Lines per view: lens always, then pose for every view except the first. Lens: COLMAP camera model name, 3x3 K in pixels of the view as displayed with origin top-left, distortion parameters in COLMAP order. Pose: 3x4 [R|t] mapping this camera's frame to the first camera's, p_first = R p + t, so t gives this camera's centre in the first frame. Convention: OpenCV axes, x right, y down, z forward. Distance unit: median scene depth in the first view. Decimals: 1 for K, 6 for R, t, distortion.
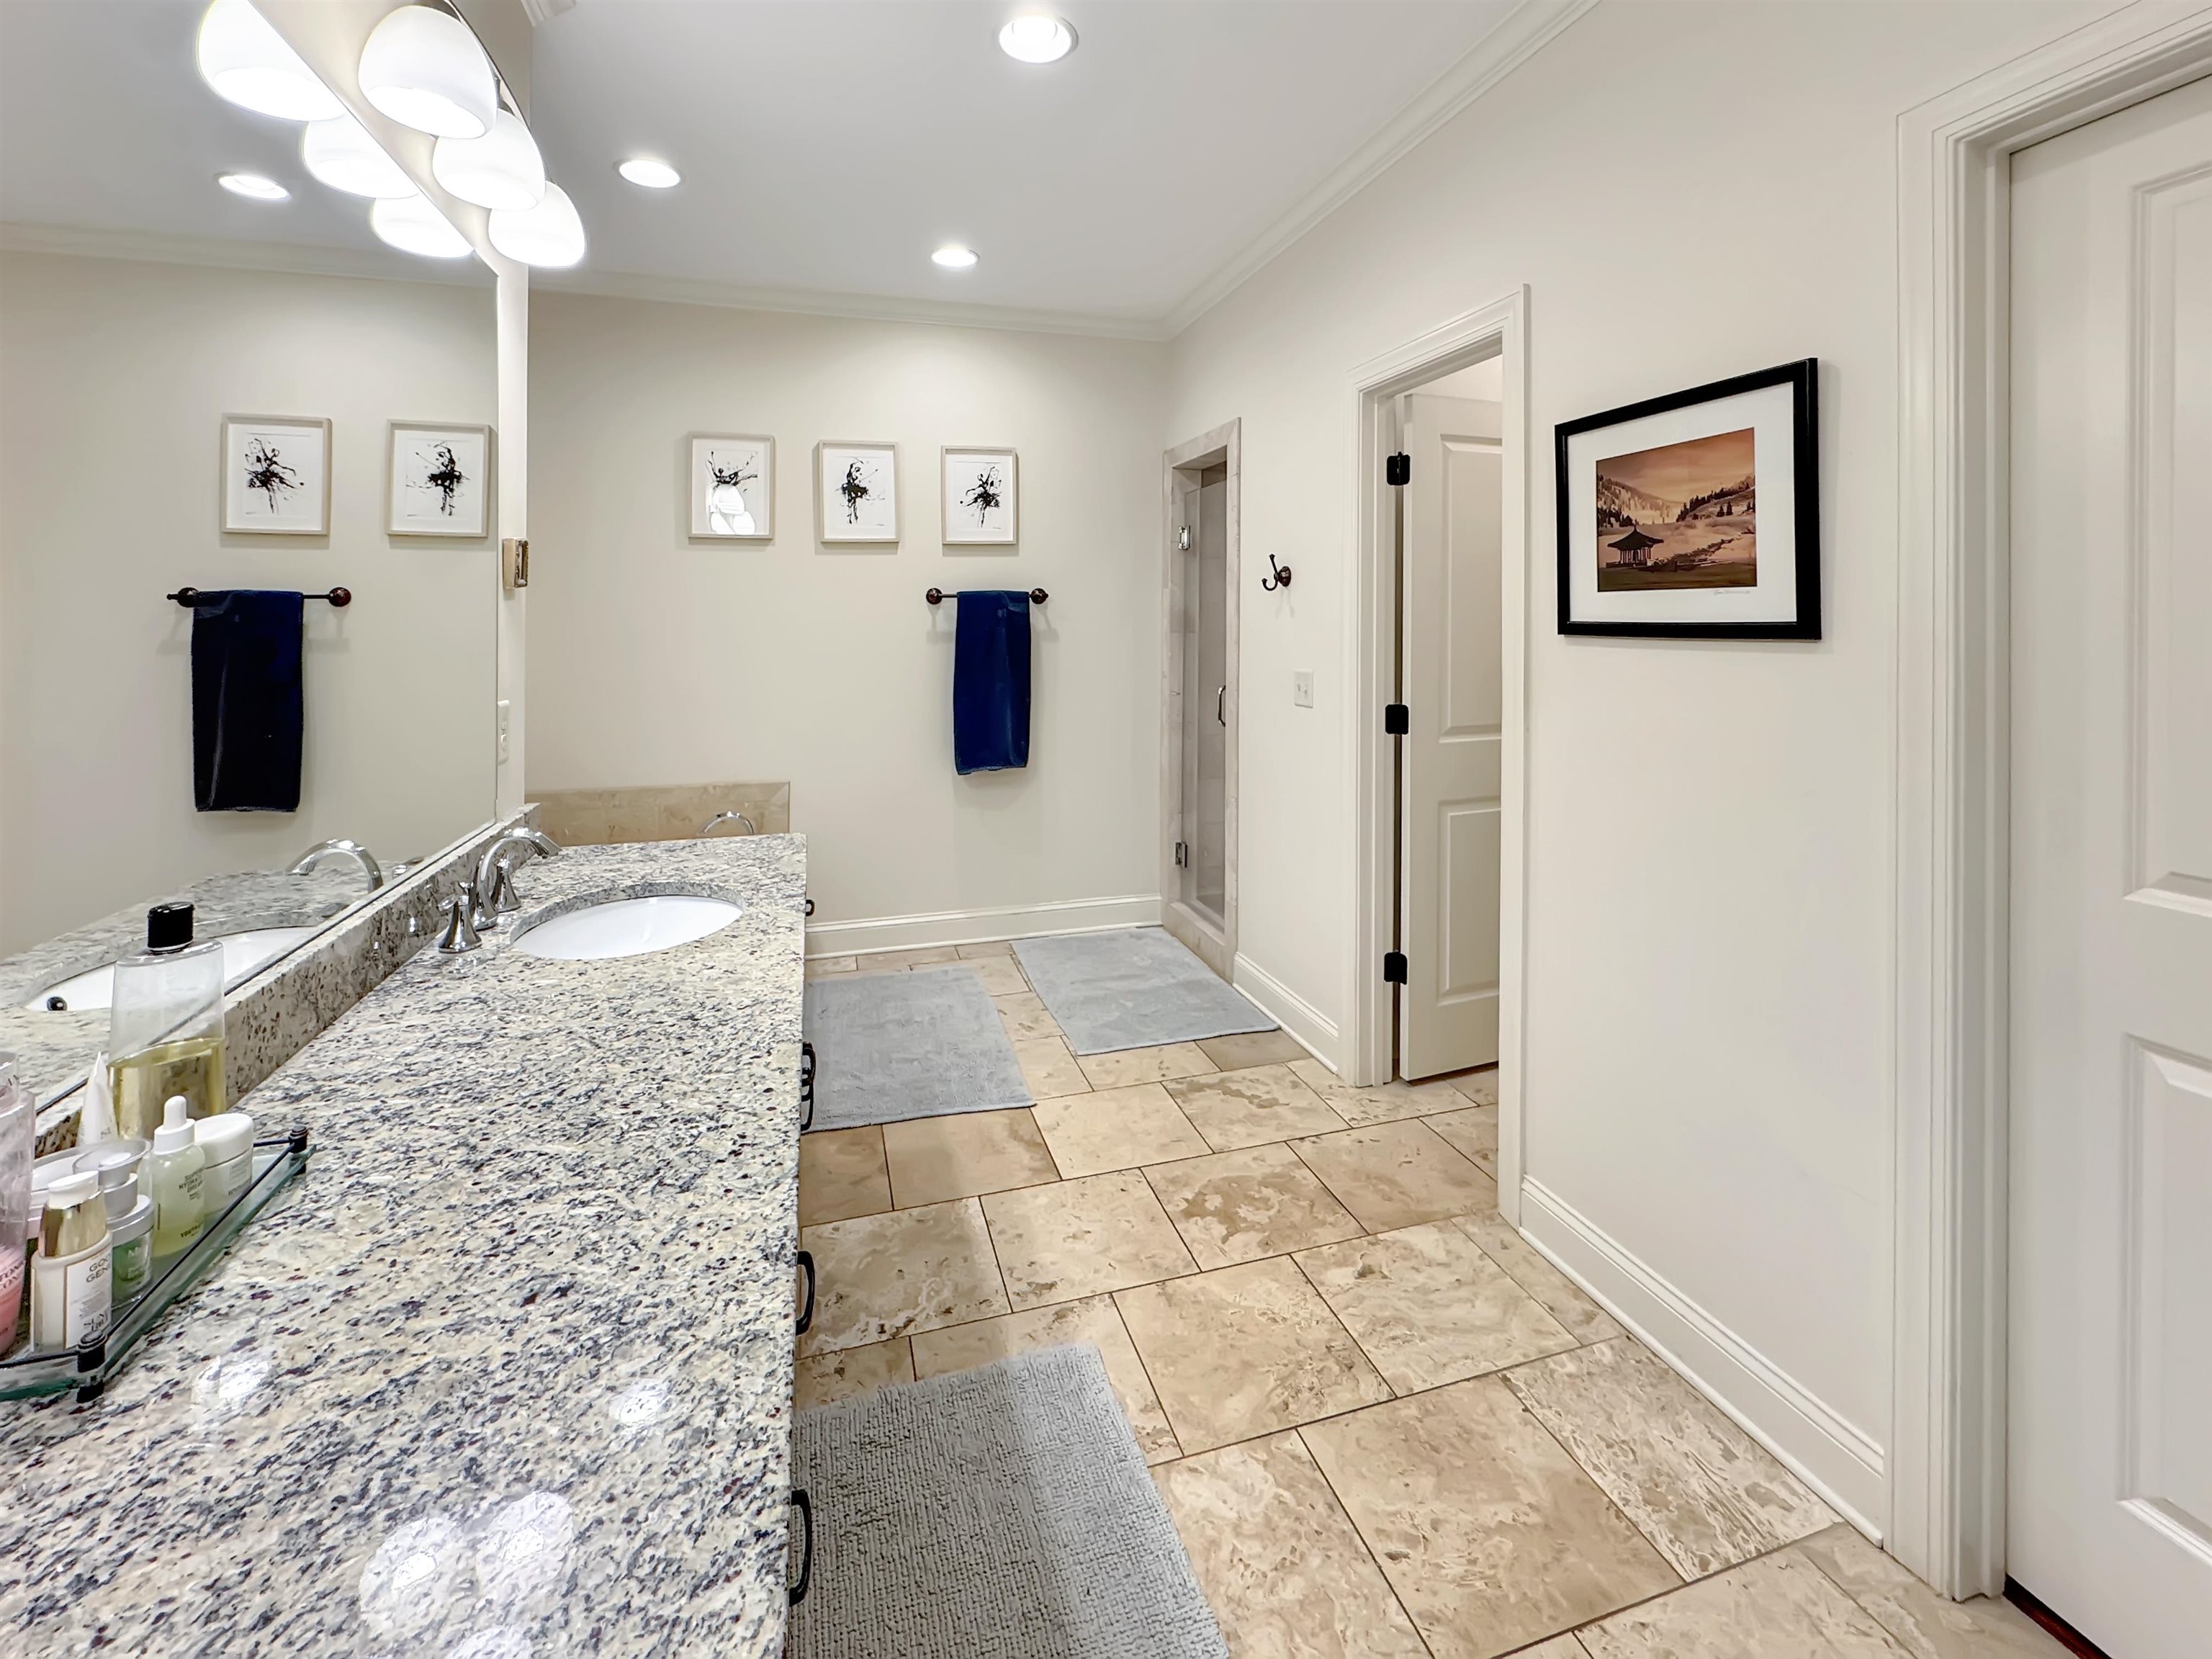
lens RADIAL K [[939.2, 0, 1102.6], [0, 939.2, 615.4], [0, 0, 1]] dist [0.000036, -0.000369]
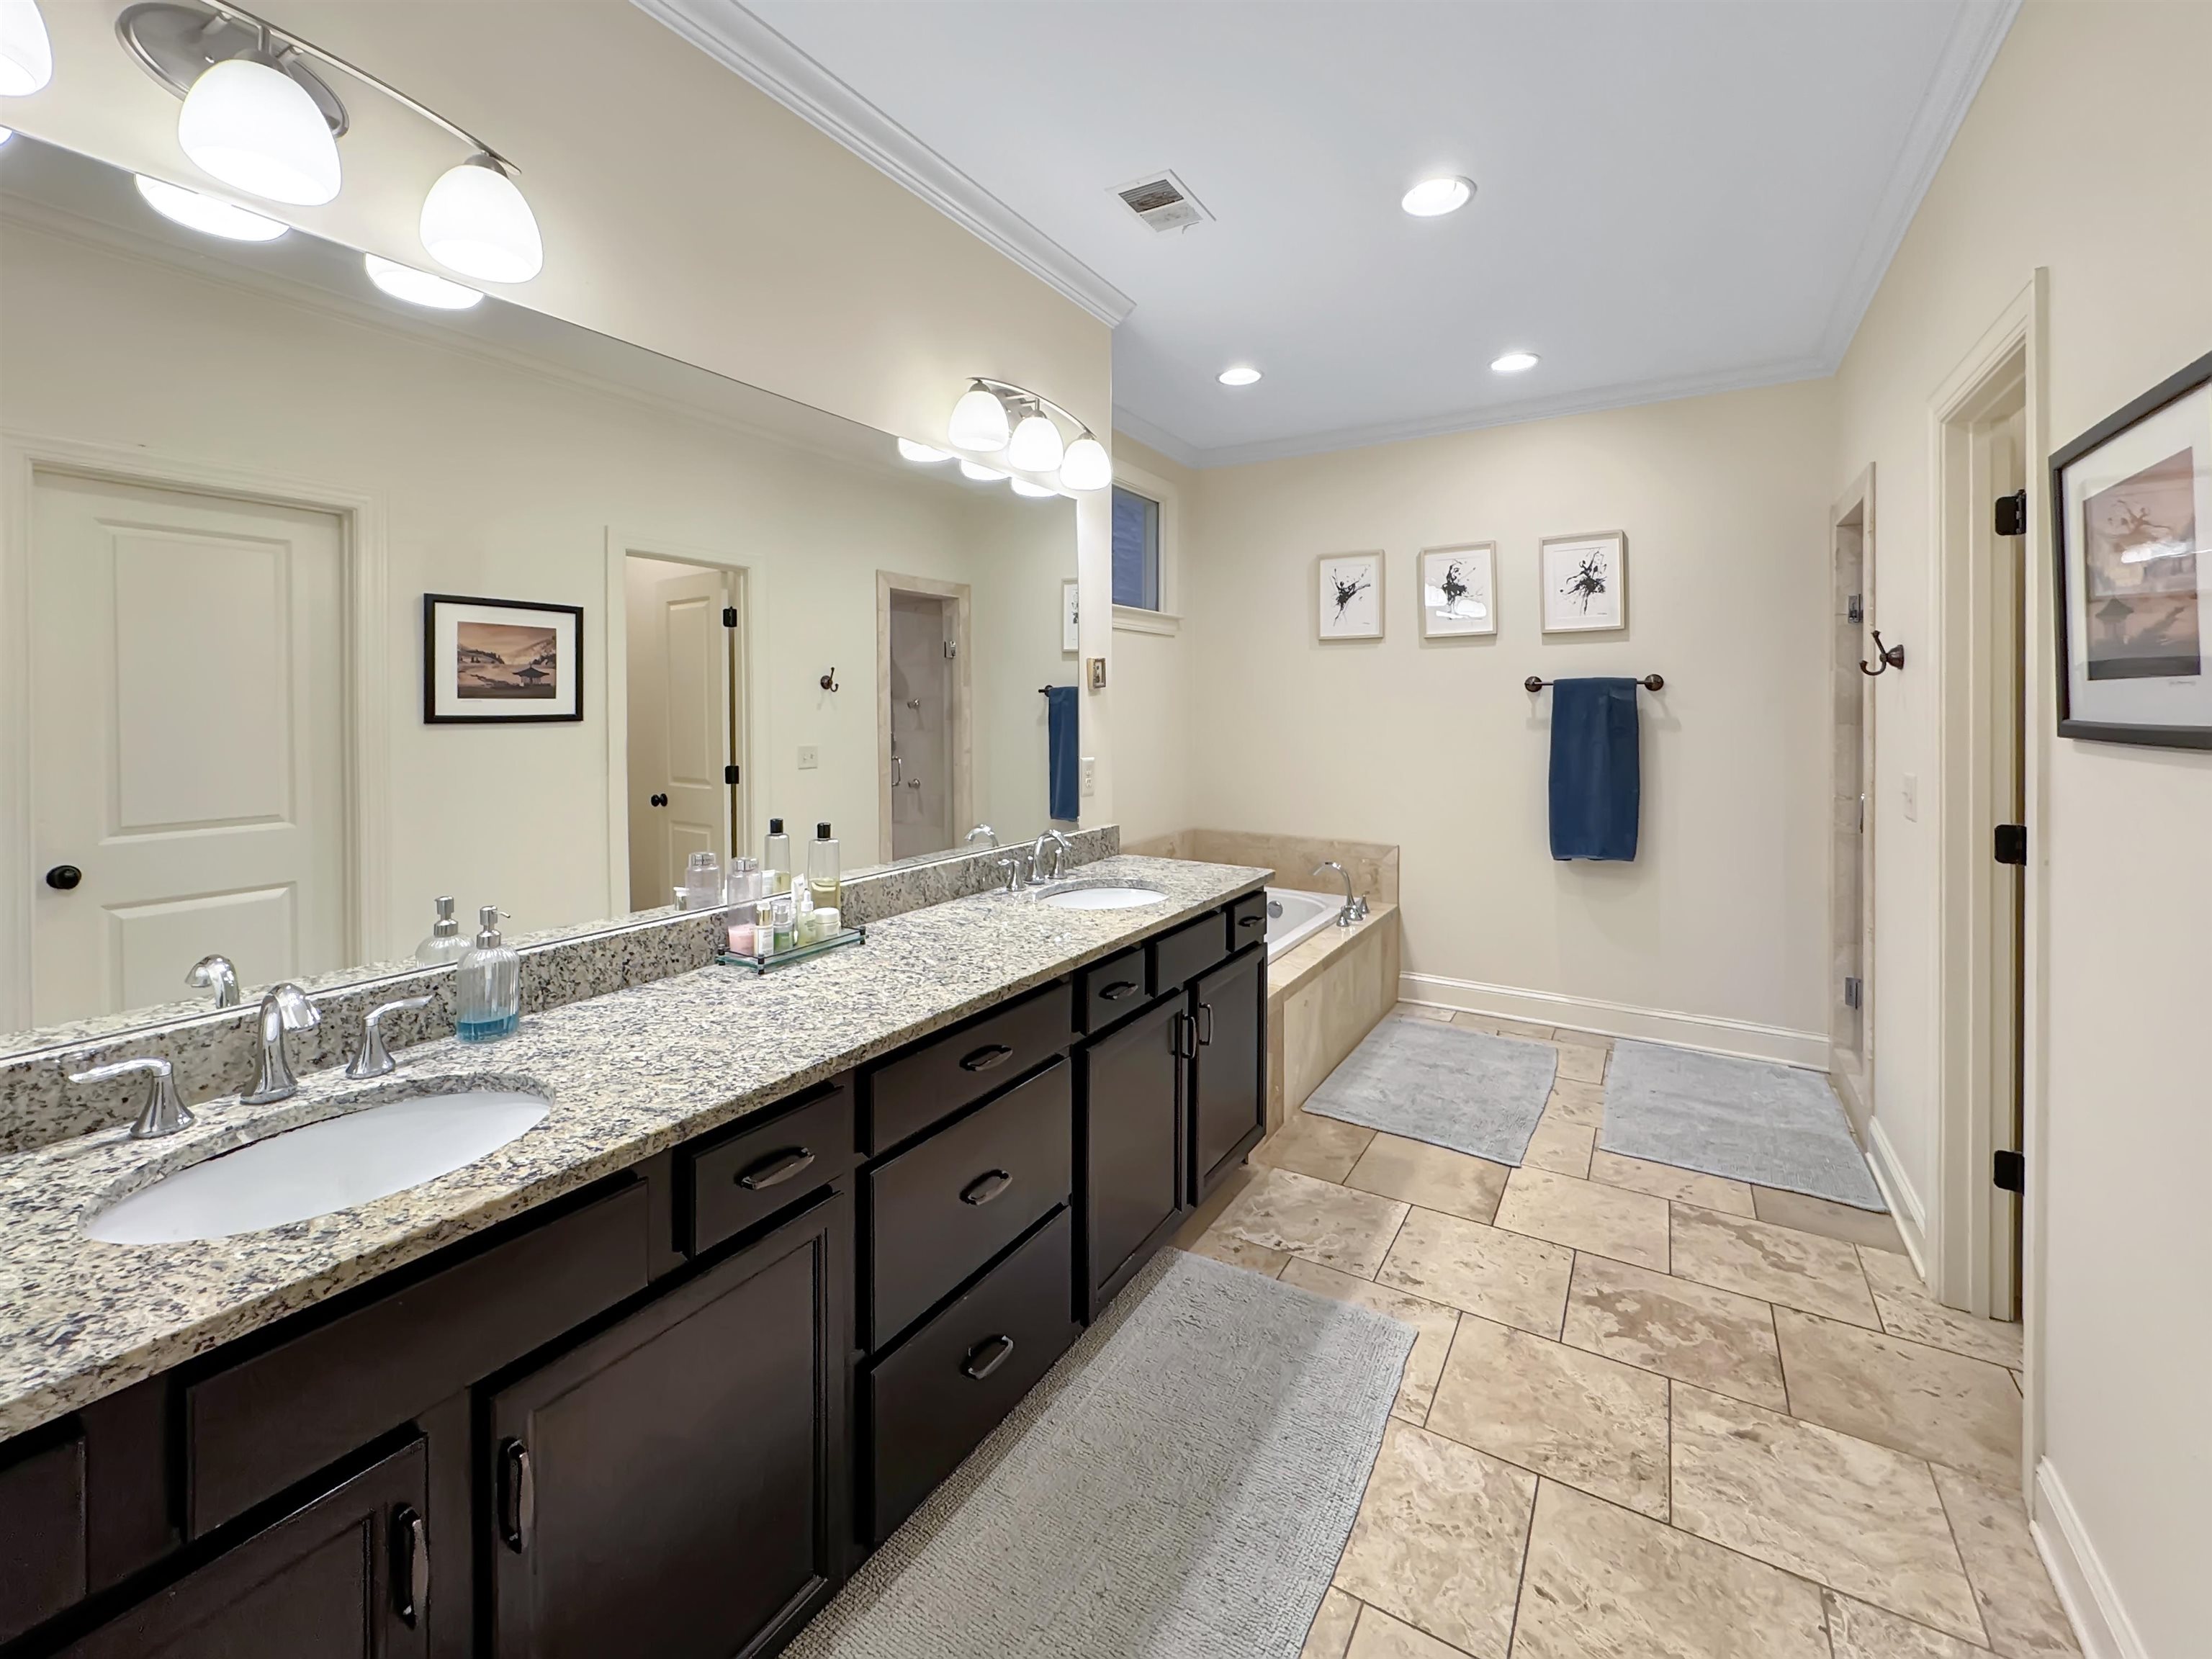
lens RADIAL K [[920.2, 0, 1124.9], [0, 920.2, 701.2], [0, 0, 1]] dist [-0.003693, 0.001556]
pose [[0.680591, 0.002460, -0.732659, 0.462213], [0.000707, 0.999992, 0.004014, -0.010984], [0.732663, -0.003250, 0.680584, -0.034911]]
